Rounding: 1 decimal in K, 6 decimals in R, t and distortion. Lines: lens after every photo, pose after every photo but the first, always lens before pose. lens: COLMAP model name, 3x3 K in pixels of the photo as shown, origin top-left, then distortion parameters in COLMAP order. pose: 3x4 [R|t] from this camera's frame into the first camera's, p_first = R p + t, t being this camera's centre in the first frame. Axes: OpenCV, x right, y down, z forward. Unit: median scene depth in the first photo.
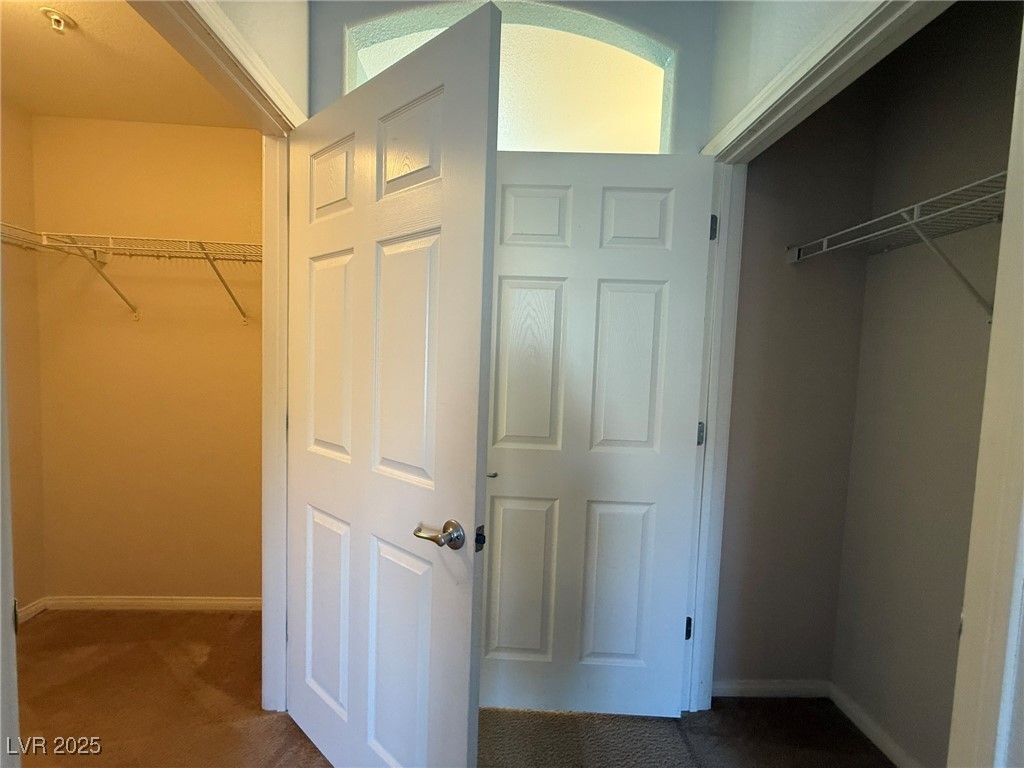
lens RADIAL K [[407.1, 0, 508.2], [0, 407.1, 387.4], [0, 0, 1]] dist [-0.001384, 0.000259]
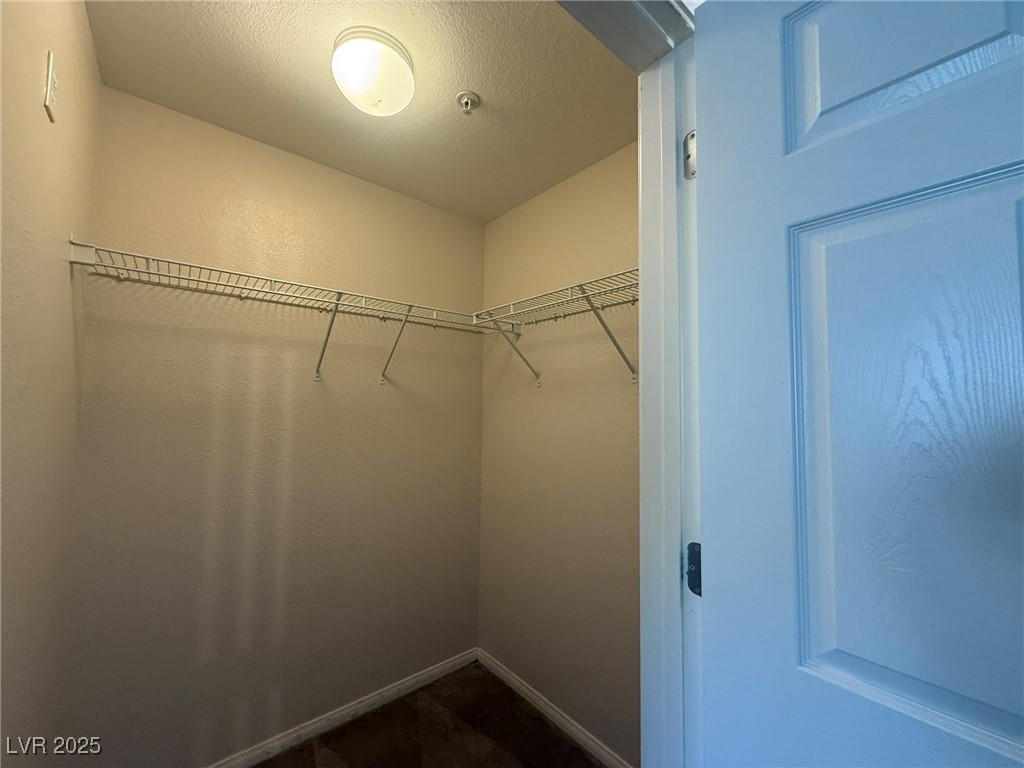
lens RADIAL K [[407.1, 0, 512.0], [0, 407.1, 384.1], [0, 0, 1]] dist [-0.001384, 0.000259]
pose [[0.607574, -0.072934, -0.790907, -0.189639], [-0.036628, 0.992143, -0.119629, -0.053874], [0.793418, 0.101653, 0.600129, 0.373429]]
